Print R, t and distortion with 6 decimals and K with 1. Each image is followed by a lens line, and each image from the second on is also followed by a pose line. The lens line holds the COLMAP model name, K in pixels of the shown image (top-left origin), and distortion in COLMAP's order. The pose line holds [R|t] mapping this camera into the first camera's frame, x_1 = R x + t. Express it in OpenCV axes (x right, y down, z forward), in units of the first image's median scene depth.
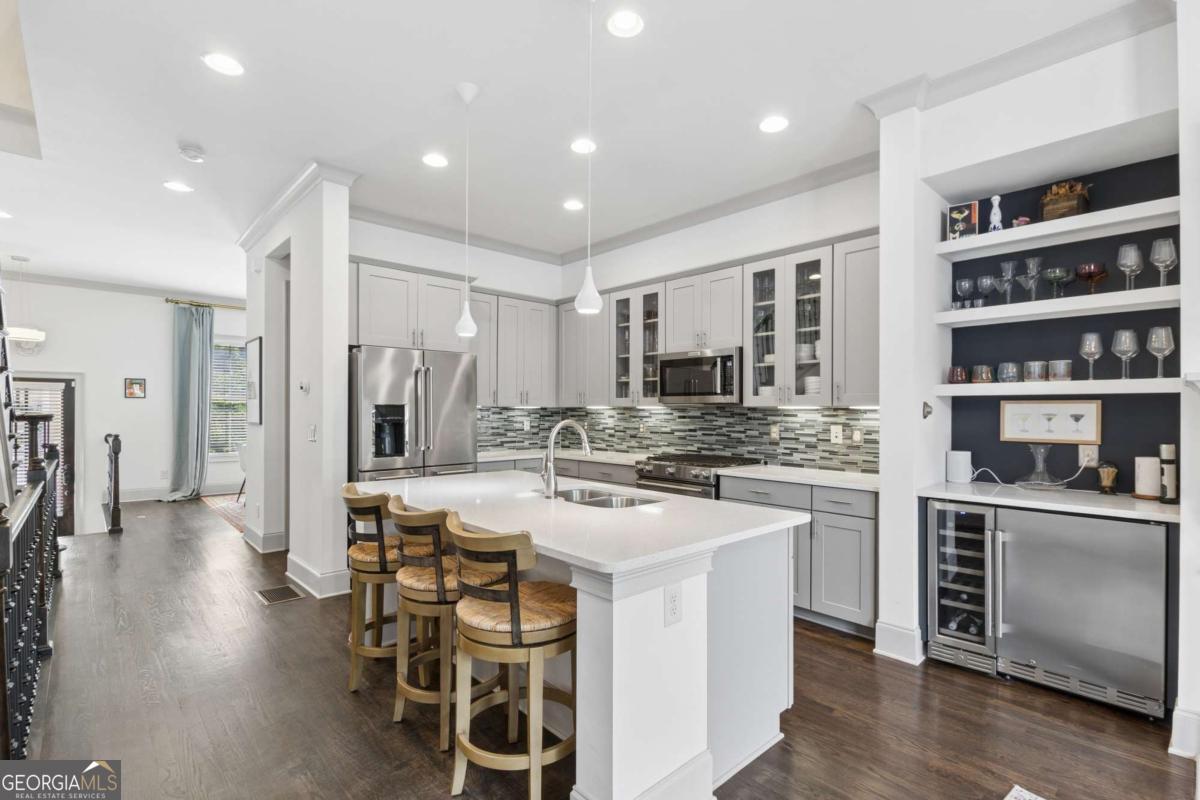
lens RADIAL K [[569.4, 0, 613.2], [0, 569.4, 410.9], [0, 0, 1]] dist [0.004972, -0.001972]
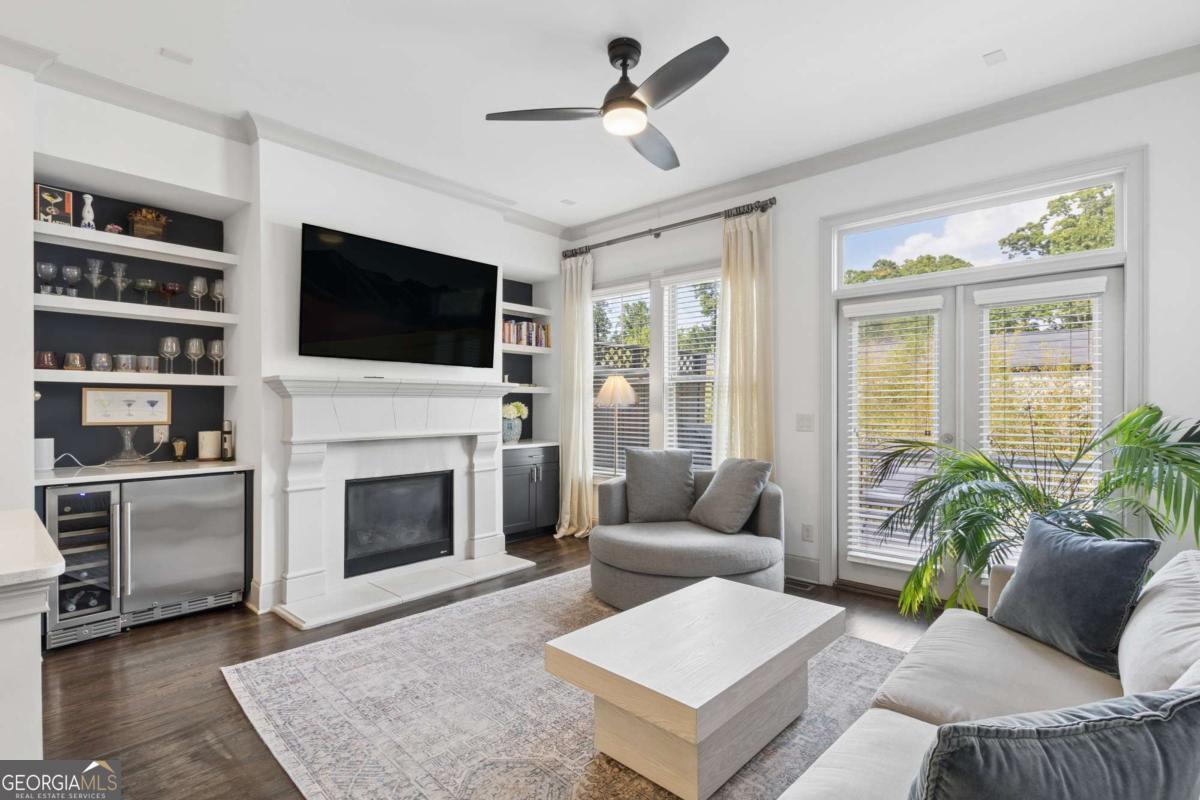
lens RADIAL K [[569.4, 0, 604.5], [0, 569.4, 409.7], [0, 0, 1]] dist [0.004972, -0.001972]
pose [[-0.095736, -0.010705, 0.995349, -0.369081], [-0.002186, 0.999942, 0.010544, 0.007617], [-0.995404, -0.001166, -0.095754, 0.109385]]
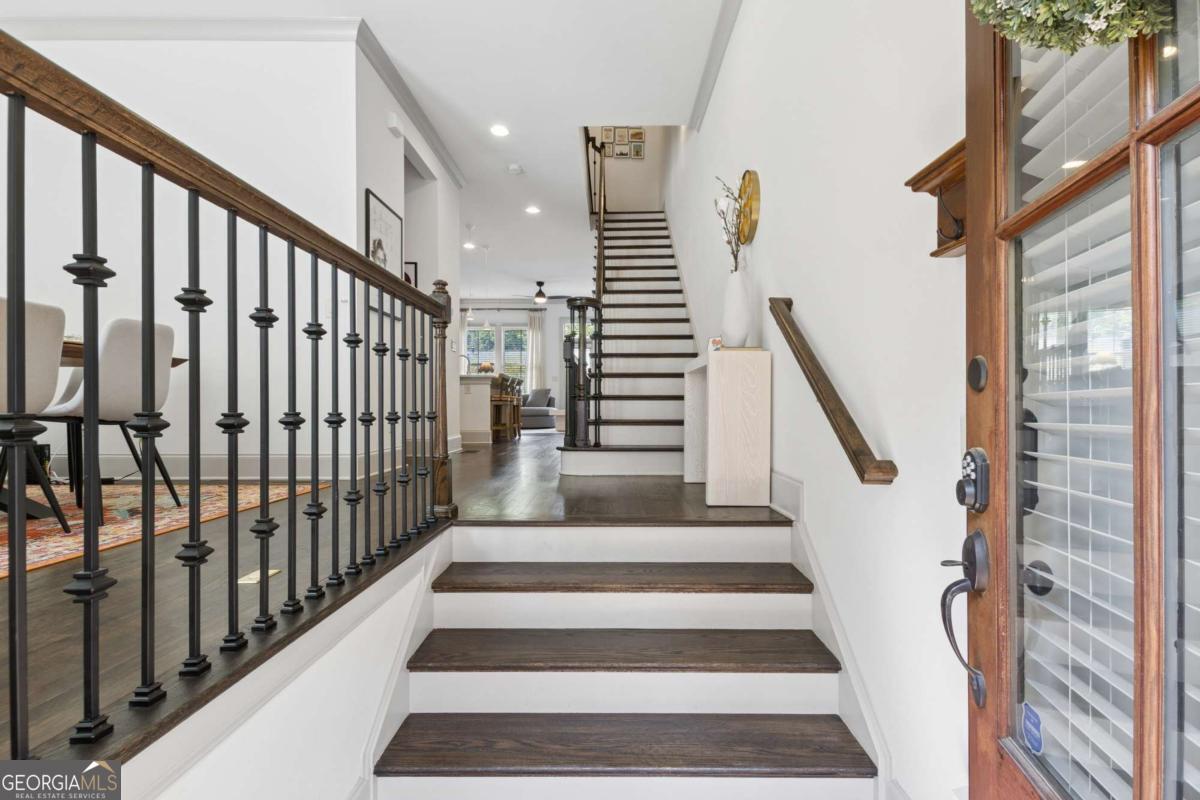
lens RADIAL K [[569.4, 0, 601.8], [0, 569.4, 401.7], [0, 0, 1]] dist [0.004972, -0.001972]
pose [[-0.730508, 0.000237, 0.682904, -1.832512], [-0.002599, 0.999992, -0.003127, 0.182098], [-0.682900, -0.004059, -0.730501, 1.861113]]
